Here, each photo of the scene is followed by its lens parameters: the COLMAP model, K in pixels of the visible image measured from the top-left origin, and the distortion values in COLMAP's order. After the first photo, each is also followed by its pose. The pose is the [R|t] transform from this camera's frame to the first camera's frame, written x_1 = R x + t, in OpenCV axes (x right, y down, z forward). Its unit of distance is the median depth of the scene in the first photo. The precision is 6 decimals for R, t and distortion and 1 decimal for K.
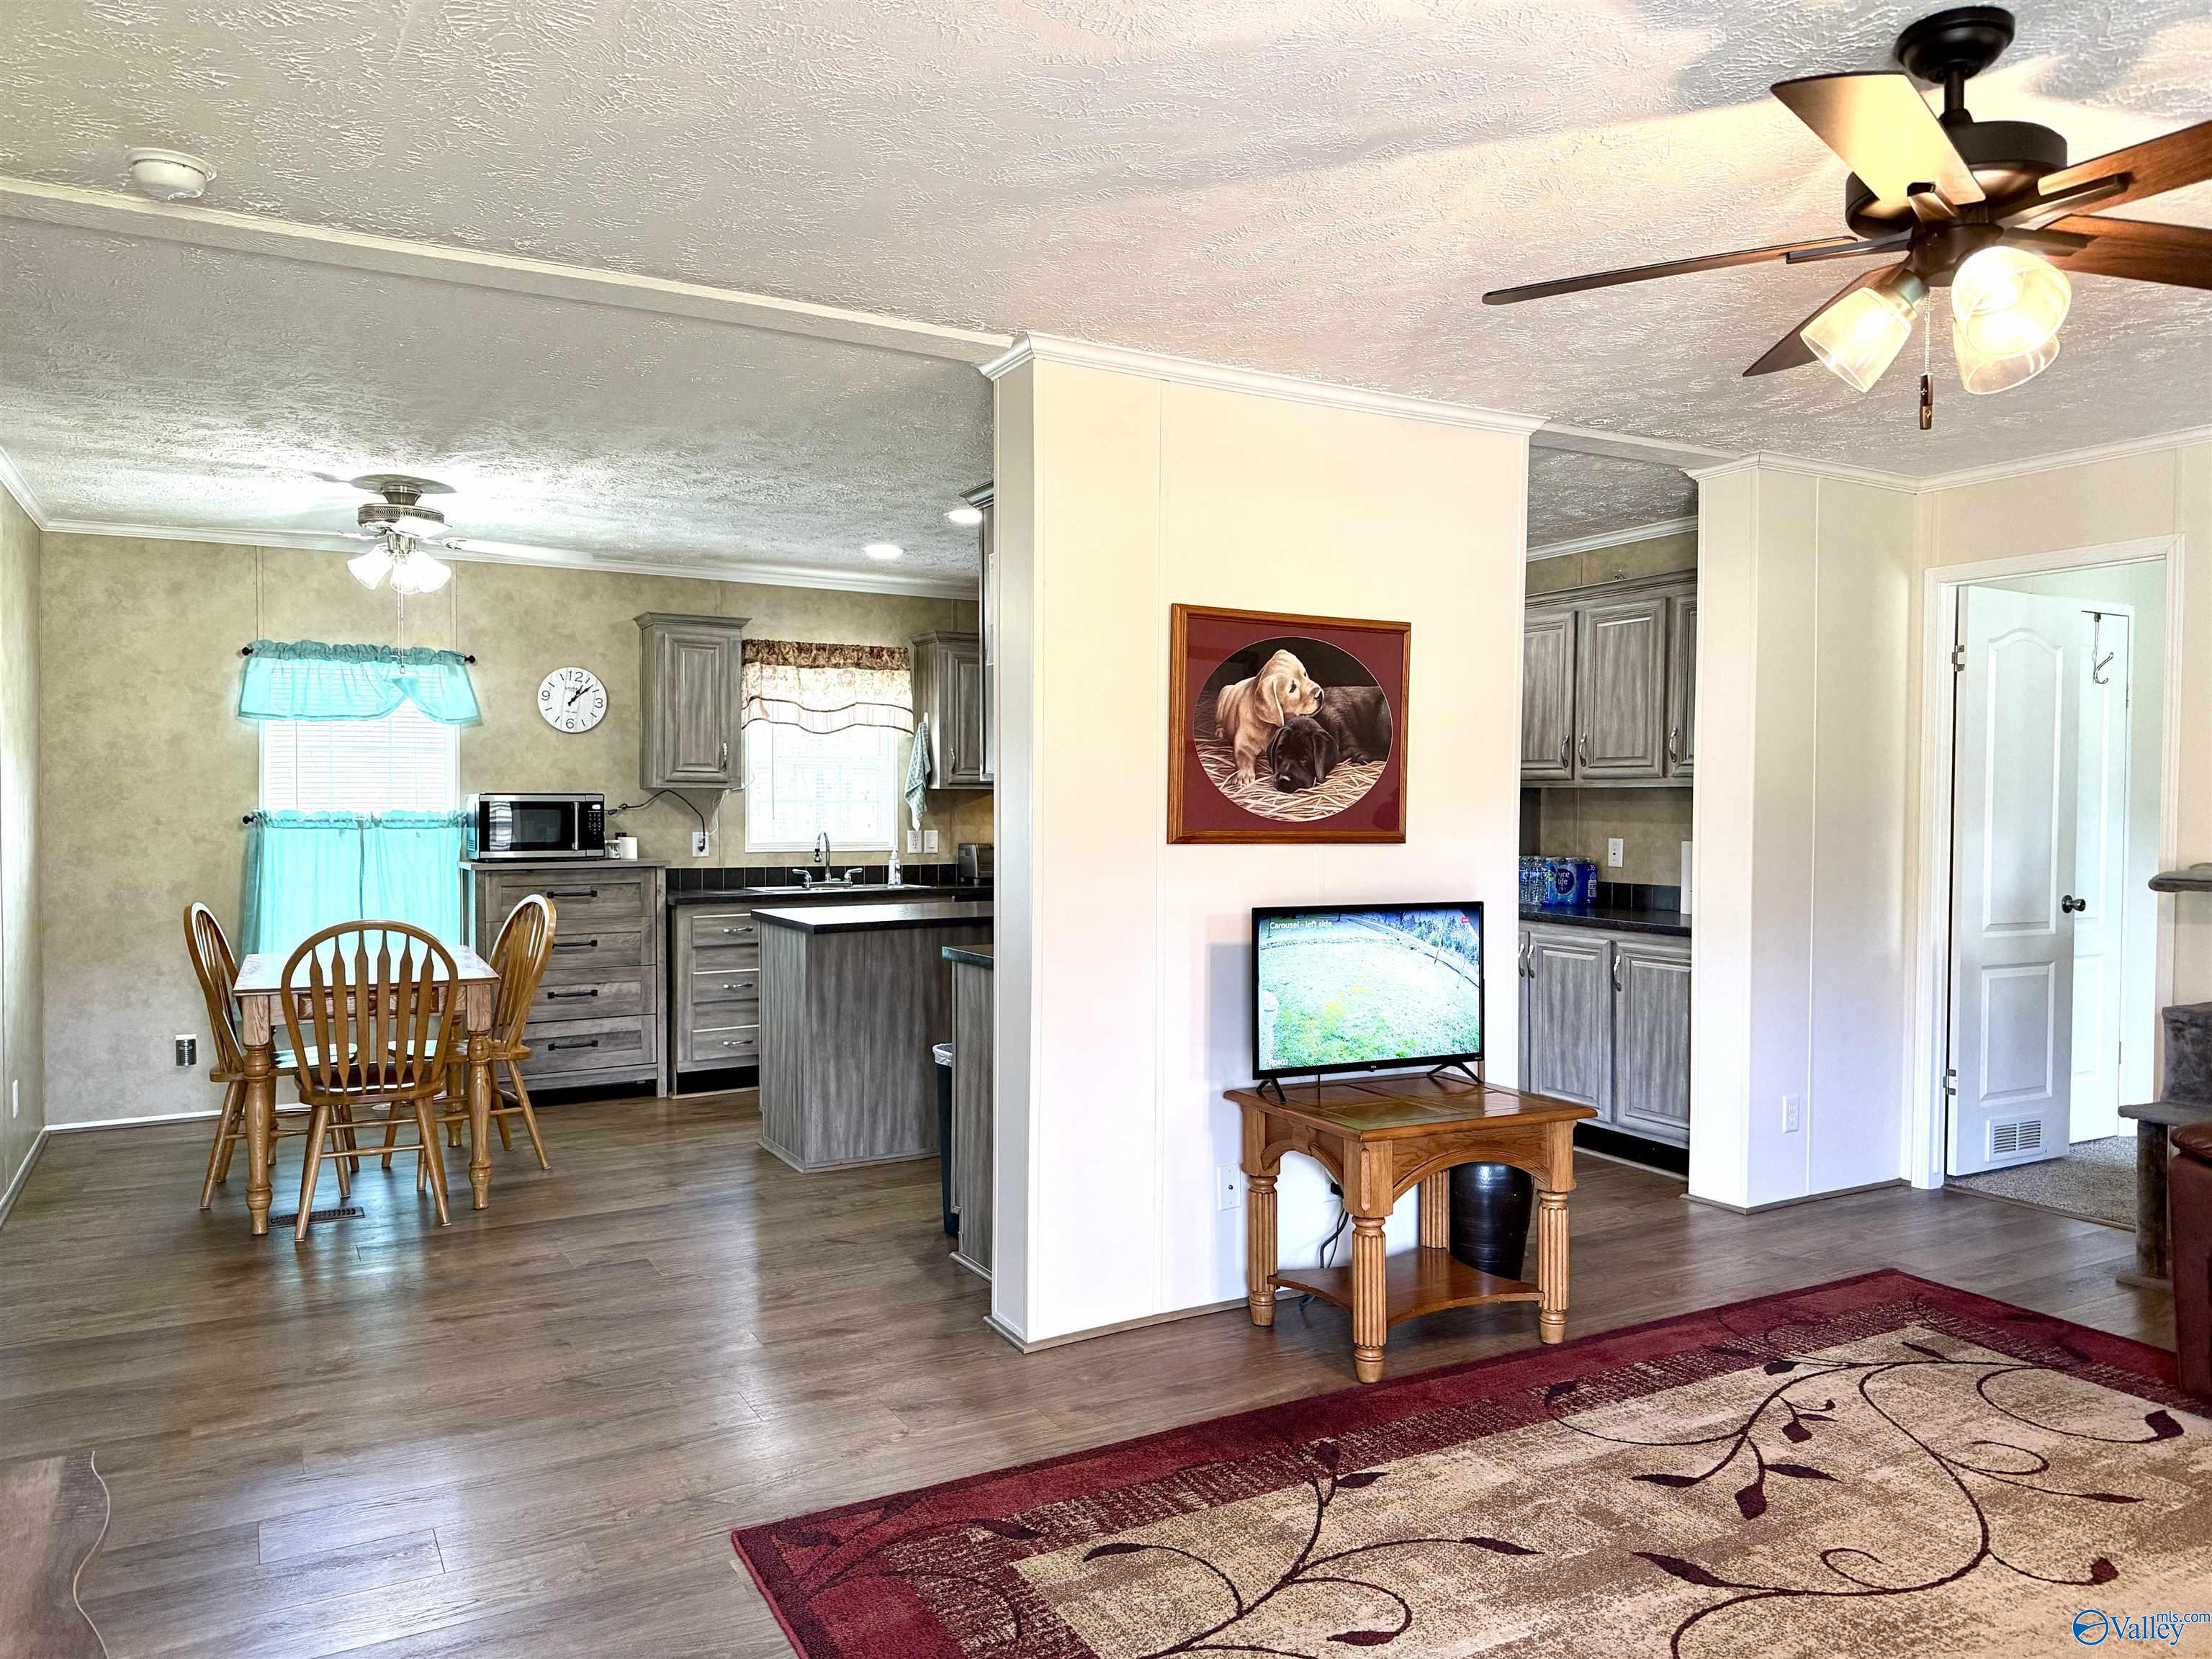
lens RADIAL K [[1551.7, 0, 1130.2], [0, 1551.7, 834.6], [0, 0, 1]] dist [0.039431, -0.051634]
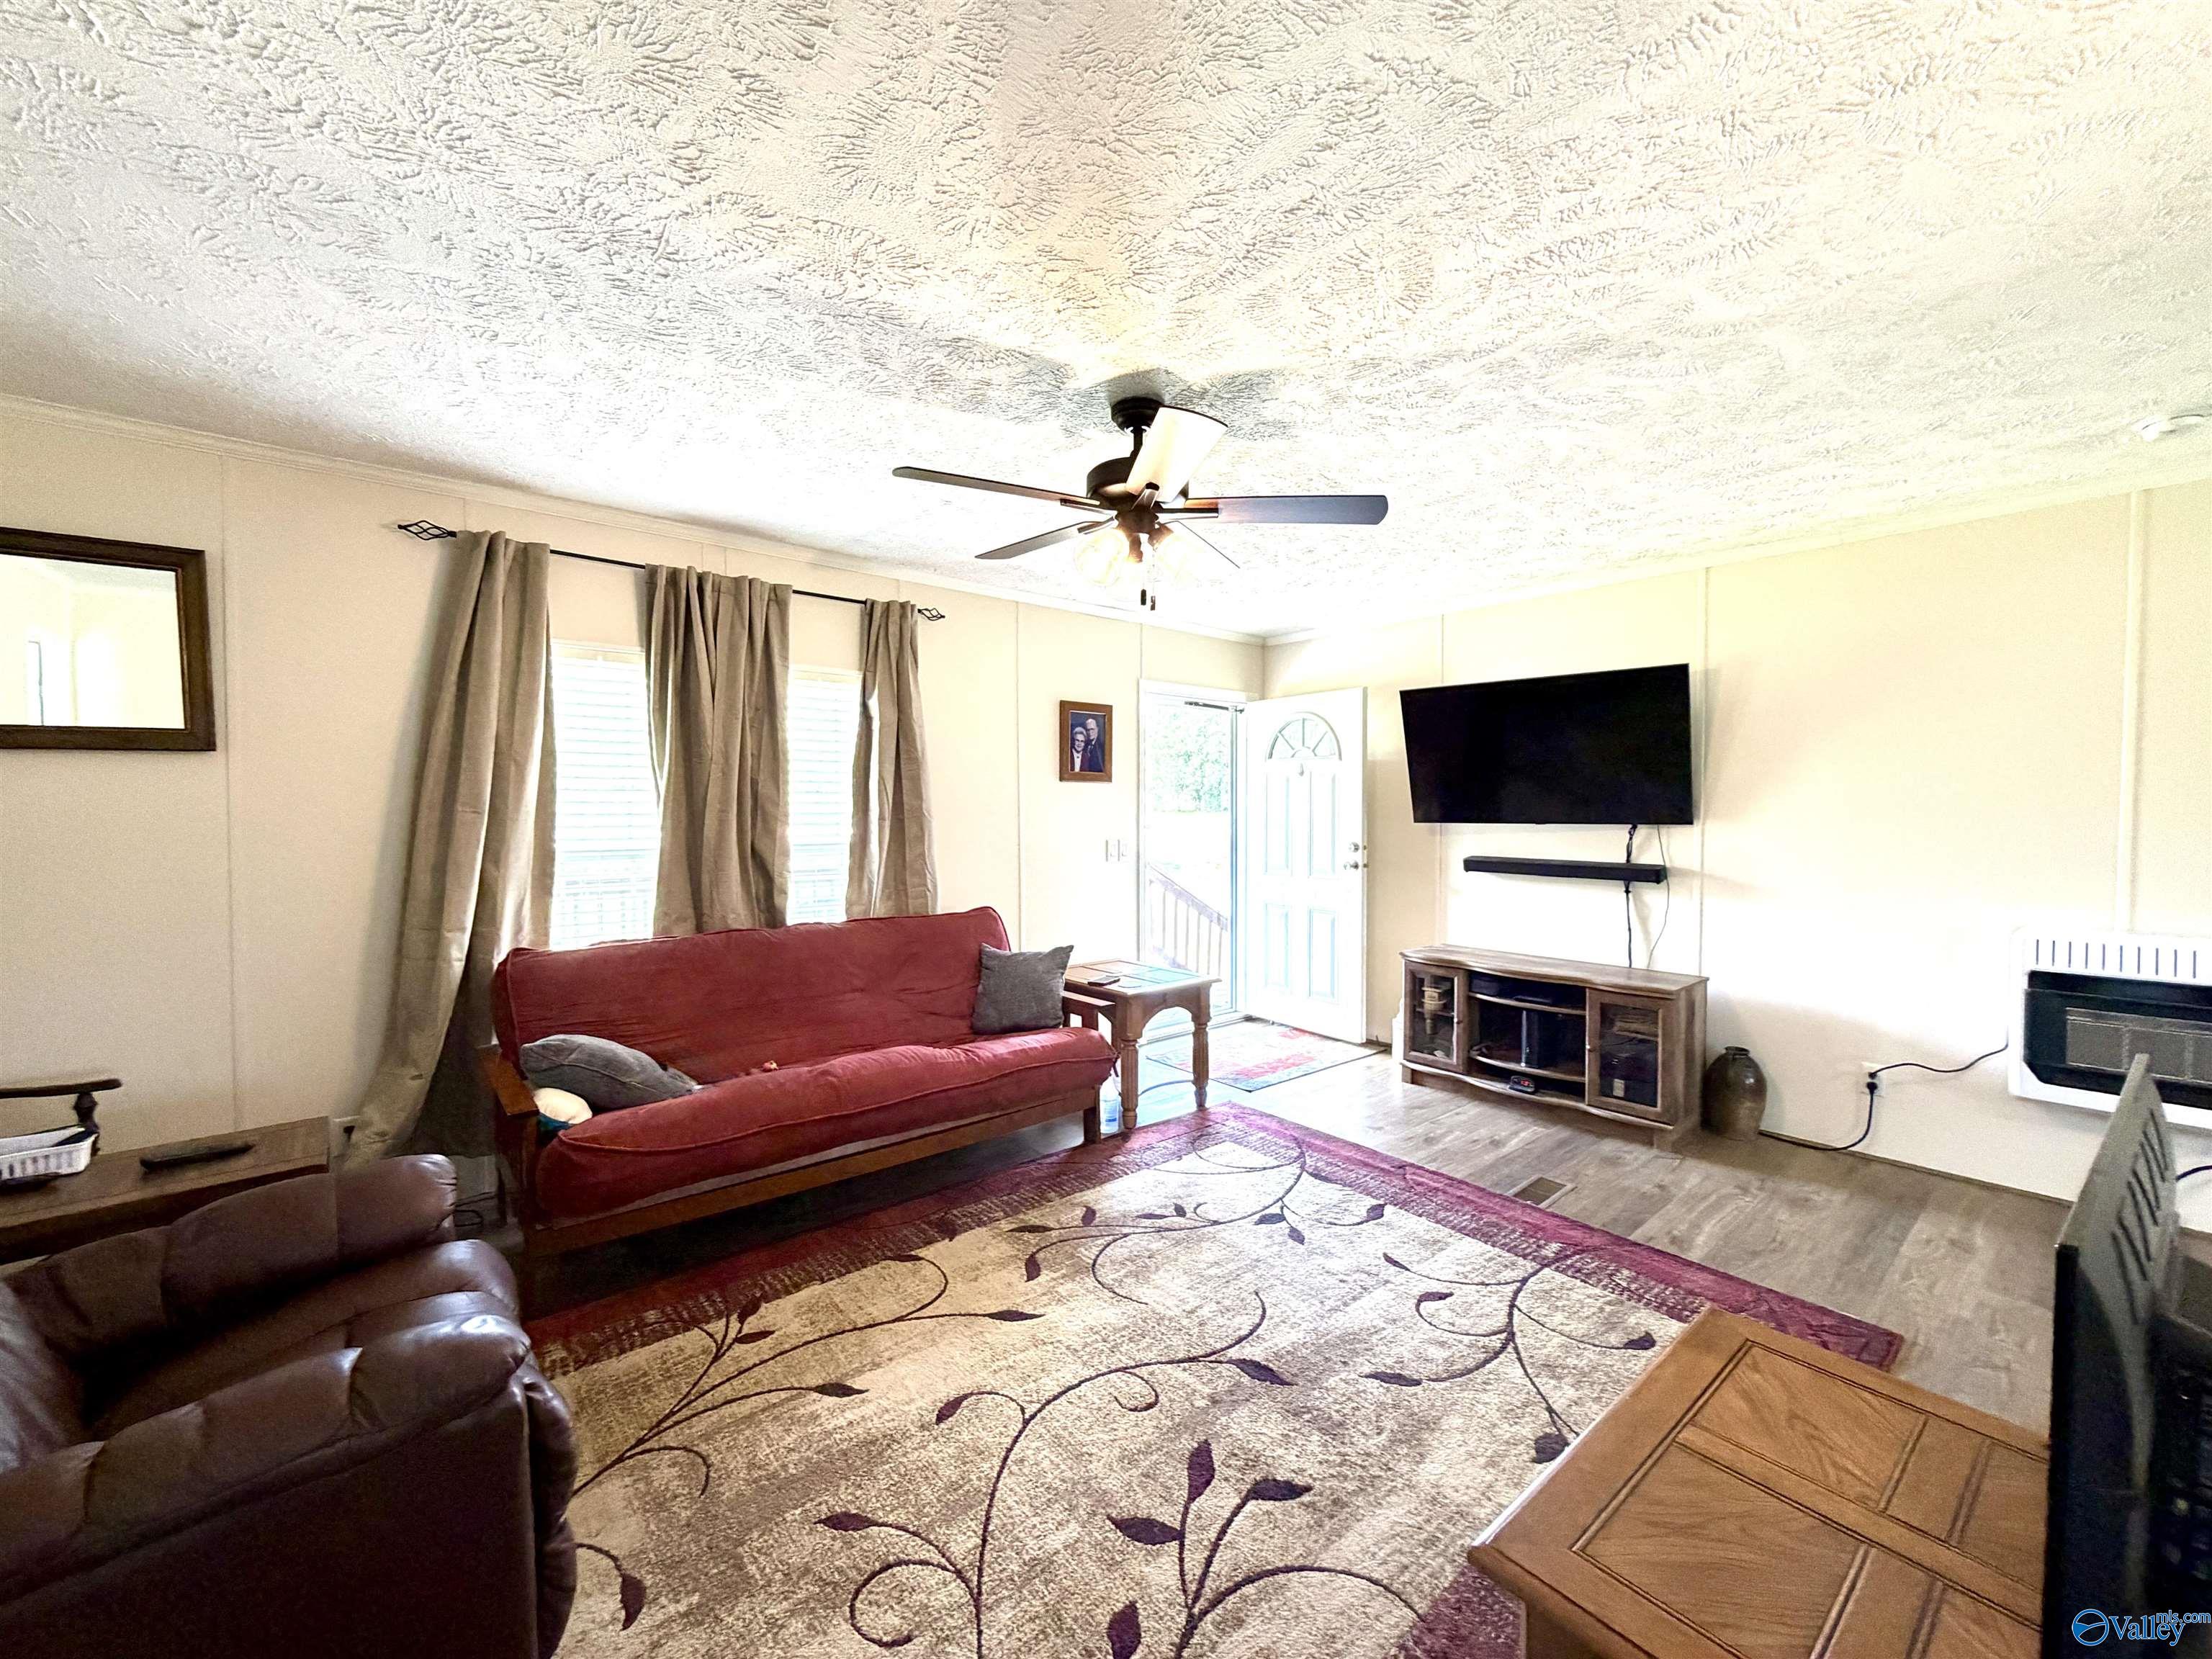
lens RADIAL K [[881.1, 0, 1108.5], [0, 881.1, 831.2], [0, 0, 1]] dist [0.001934, -0.000376]
pose [[-0.983665, -0.000137, -0.180007, 0.568581], [-0.009469, 0.998655, 0.050981, -0.040263], [0.179758, 0.051852, -0.982343, 1.559886]]
